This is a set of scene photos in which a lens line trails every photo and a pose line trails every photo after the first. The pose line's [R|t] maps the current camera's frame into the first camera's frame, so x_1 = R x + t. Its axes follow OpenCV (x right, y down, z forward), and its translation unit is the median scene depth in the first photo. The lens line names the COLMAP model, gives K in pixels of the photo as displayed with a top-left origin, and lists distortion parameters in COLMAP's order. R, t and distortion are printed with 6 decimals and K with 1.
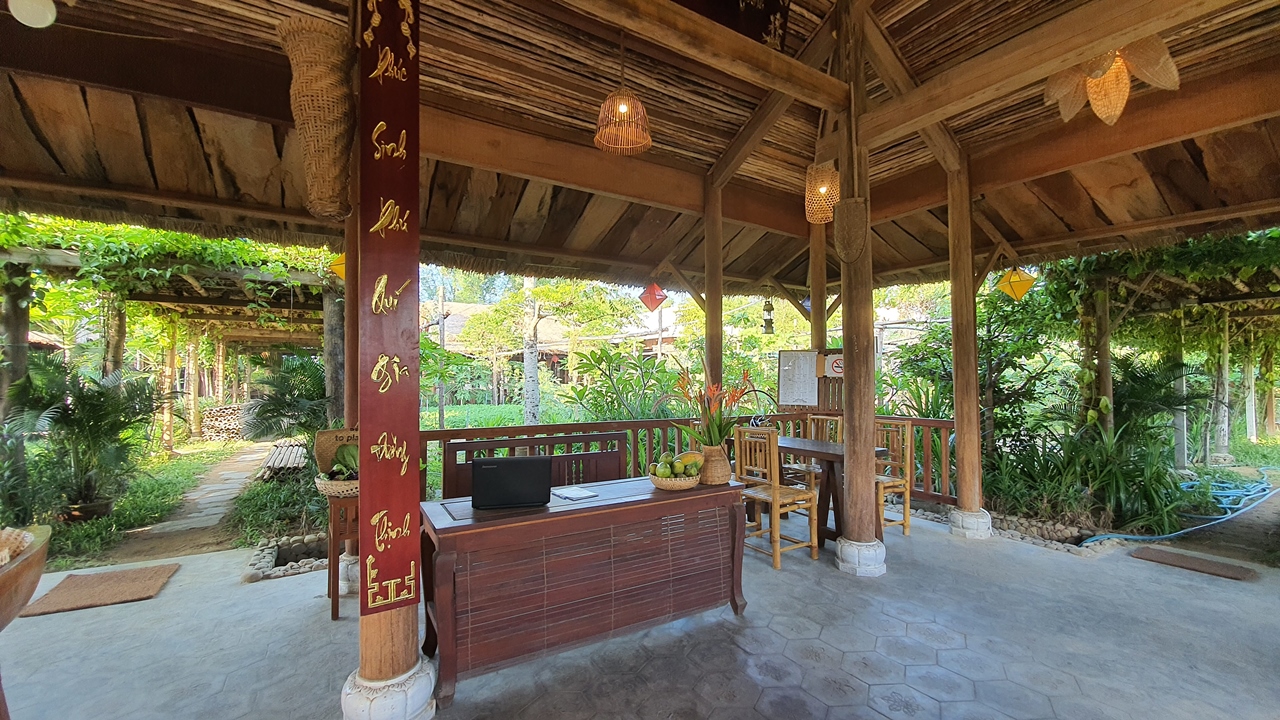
lens RADIAL K [[514.1, 0, 648.8], [0, 514.1, 368.0], [0, 0, 1]] dist [0.011197, -0.017656]
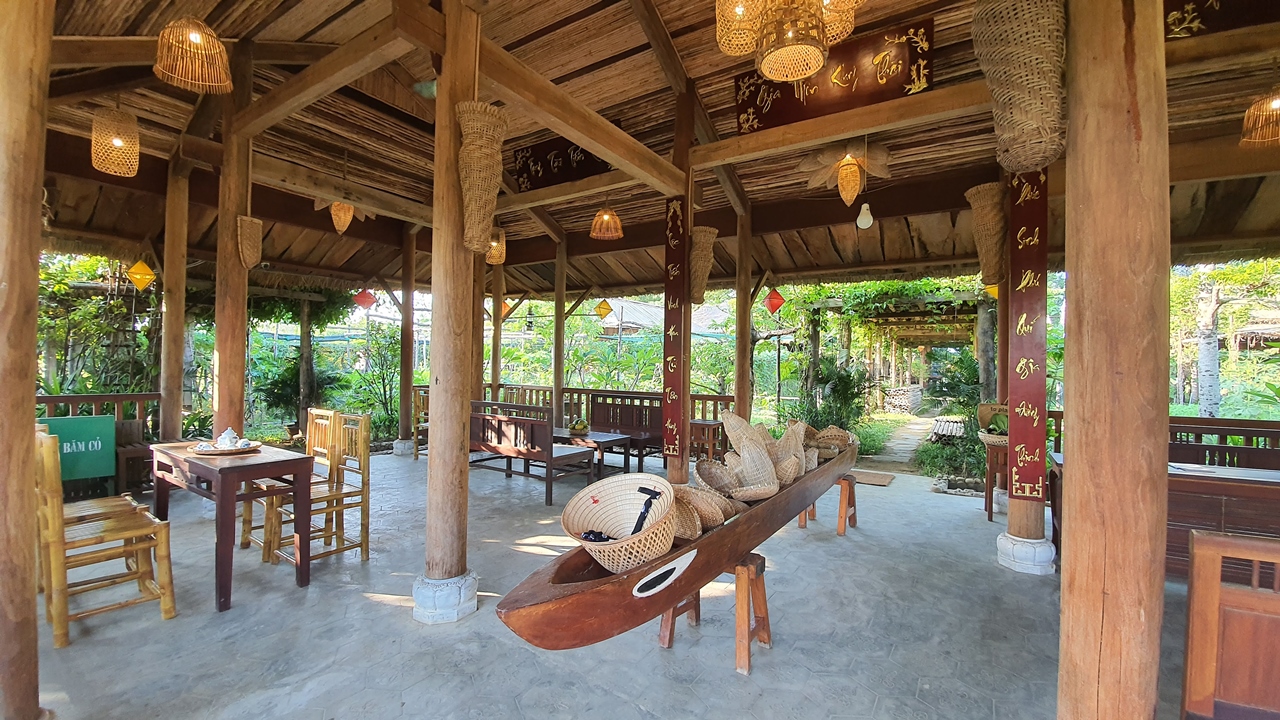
lens RADIAL K [[514.1, 0, 648.8], [0, 514.1, 368.0], [0, 0, 1]] dist [0.011197, -0.017656]
pose [[0.439799, 0.013797, -0.897990, 0.251420], [0.004177, 0.999840, 0.017408, -0.013283], [0.898086, -0.011406, 0.439671, -0.464048]]
